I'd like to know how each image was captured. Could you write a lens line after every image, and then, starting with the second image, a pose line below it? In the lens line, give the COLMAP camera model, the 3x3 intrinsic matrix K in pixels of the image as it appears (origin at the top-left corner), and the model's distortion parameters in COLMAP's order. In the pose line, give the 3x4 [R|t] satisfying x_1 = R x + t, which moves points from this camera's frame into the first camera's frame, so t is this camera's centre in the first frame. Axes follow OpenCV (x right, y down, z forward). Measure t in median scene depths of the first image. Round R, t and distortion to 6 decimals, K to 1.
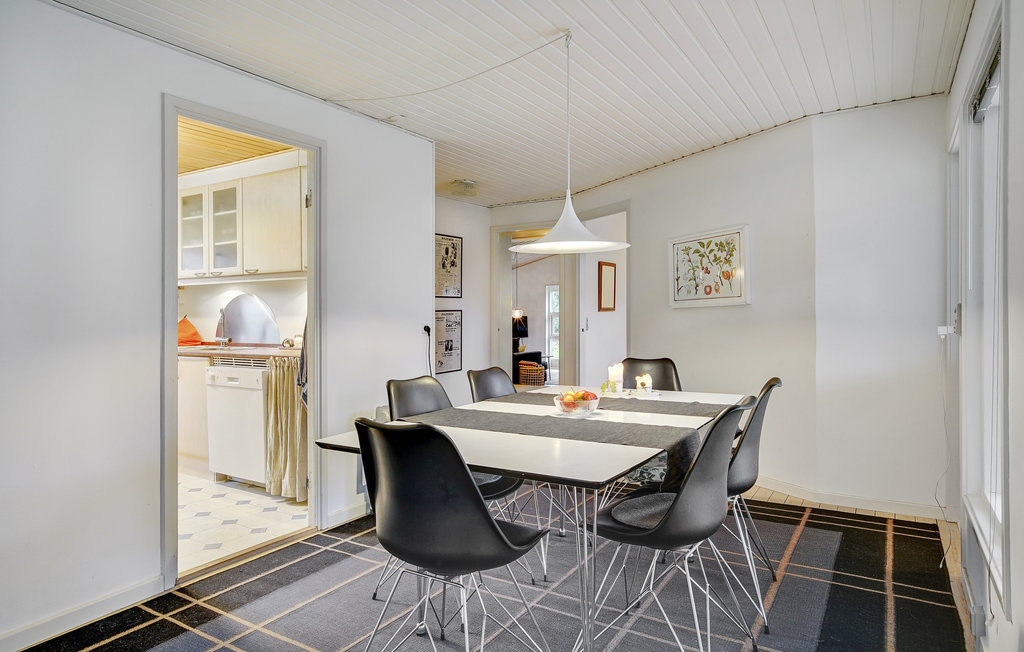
lens RADIAL K [[620.4, 0, 508.1], [0, 620.4, 303.2], [0, 0, 1]] dist [-0.021008, 0.002436]
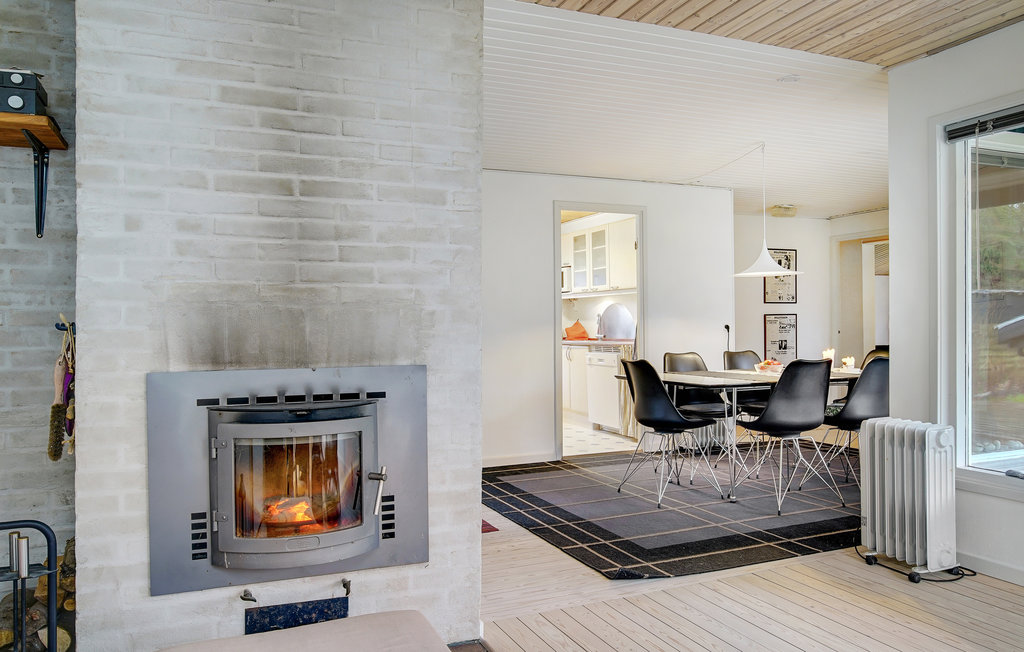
lens RADIAL K [[740.9, 0, 512.0], [0, 740.9, 326.0], [0, 0, 1]] dist [0.001080, 0.000438]
pose [[0.822345, 0.002824, -0.568982, 0.359597], [0.011096, 0.999718, 0.021000, -0.001435], [0.568881, -0.023583, 0.822082, -0.541835]]
